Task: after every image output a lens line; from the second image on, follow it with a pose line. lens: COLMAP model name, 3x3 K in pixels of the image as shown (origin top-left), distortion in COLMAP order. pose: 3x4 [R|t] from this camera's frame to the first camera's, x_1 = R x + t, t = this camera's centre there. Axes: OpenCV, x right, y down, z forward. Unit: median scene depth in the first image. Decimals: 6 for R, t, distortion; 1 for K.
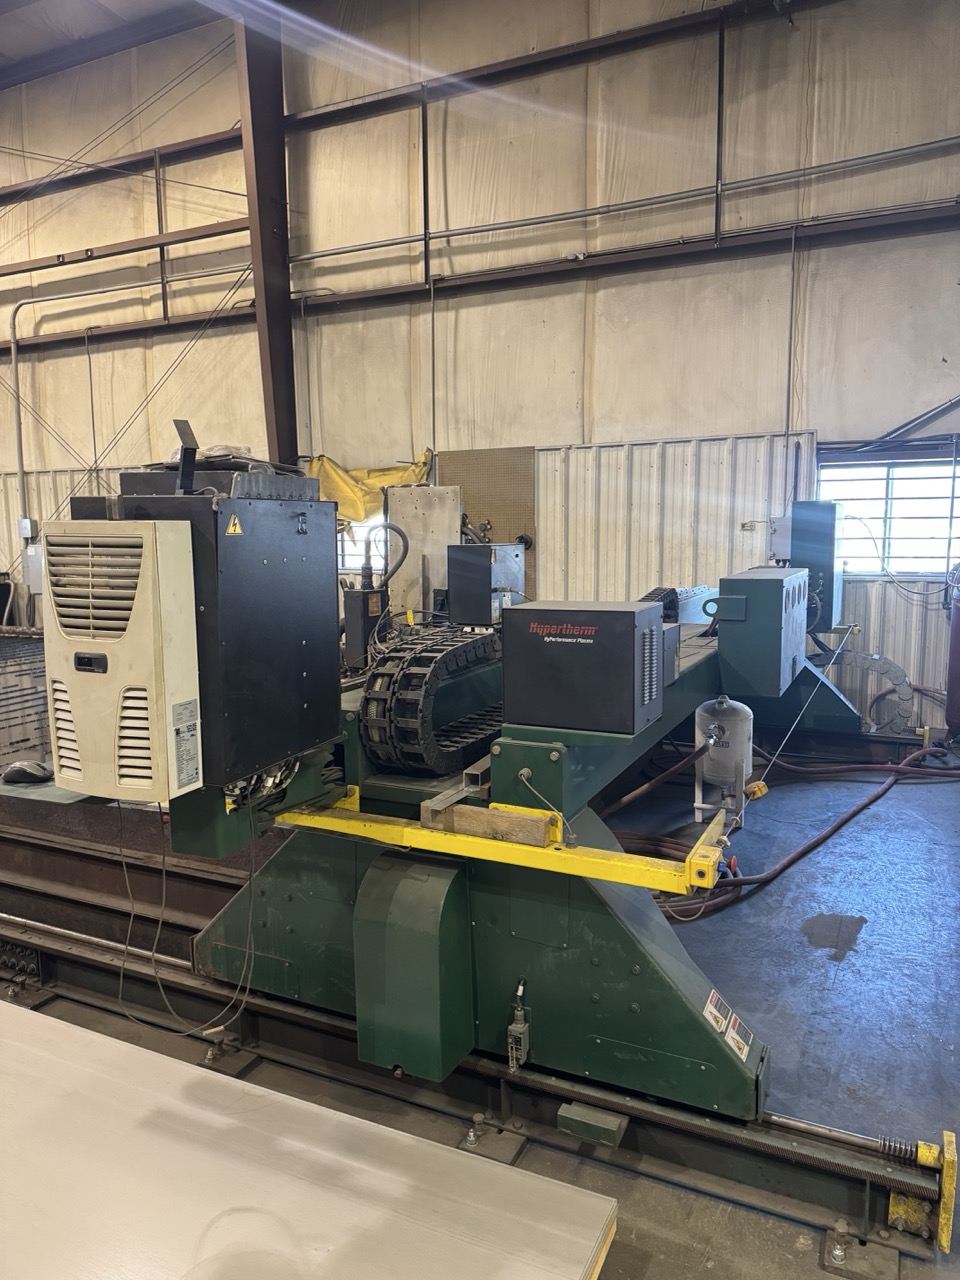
lens RADIAL K [[901.9, 0, 480.0], [0, 901.9, 640.0], [0, 0, 1]] dist [0.090712, -0.097307]
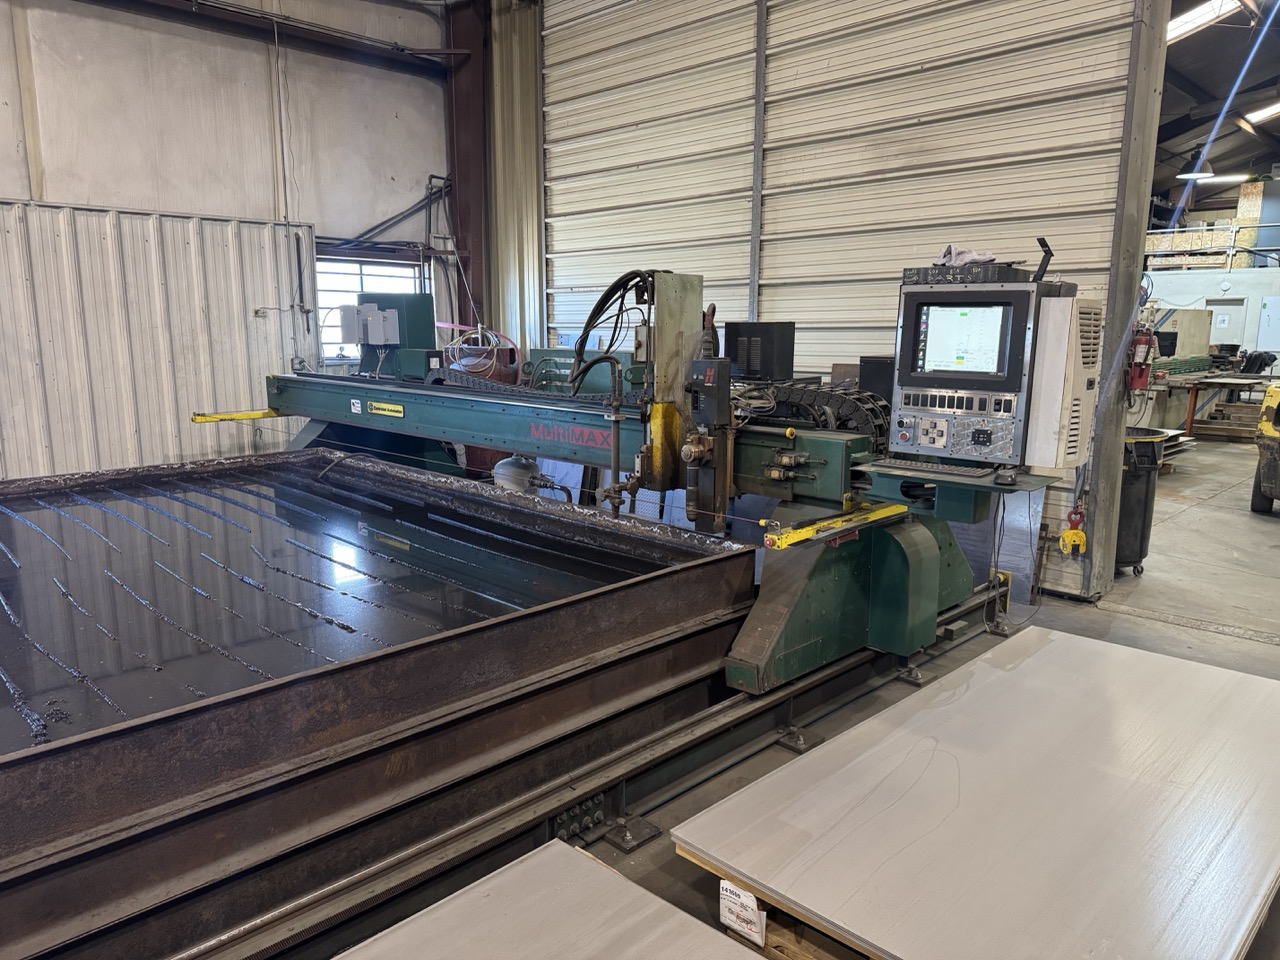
lens RADIAL K [[901.9, 0, 634.8], [0, 901.9, 472.4], [0, 0, 1]] dist [0.090712, -0.097307]
pose [[0.329534, -0.145869, 0.932807, -0.530187], [0.109522, 0.987229, 0.115688, -0.023271], [-0.937770, 0.064040, 0.341301, 0.283702]]
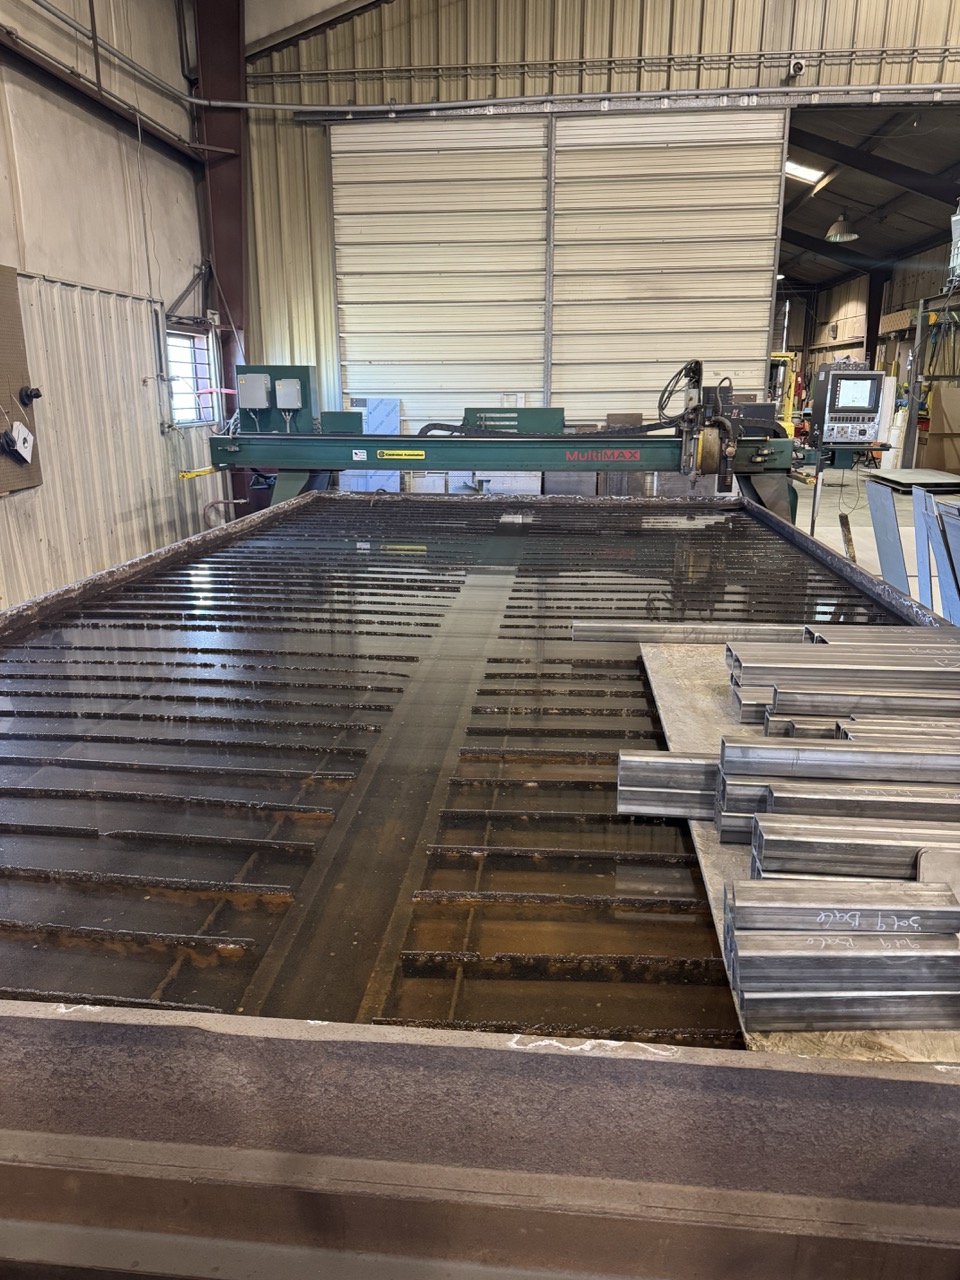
lens RADIAL K [[901.9, 0, 480.0], [0, 901.9, 640.0], [0, 0, 1]] dist [0.090712, -0.097307]
pose [[-0.338121, -0.245446, 0.908532, -0.933202], [0.119607, 0.946355, 0.300178, -0.110748], [-0.933471, 0.210163, -0.290625, 0.989877]]
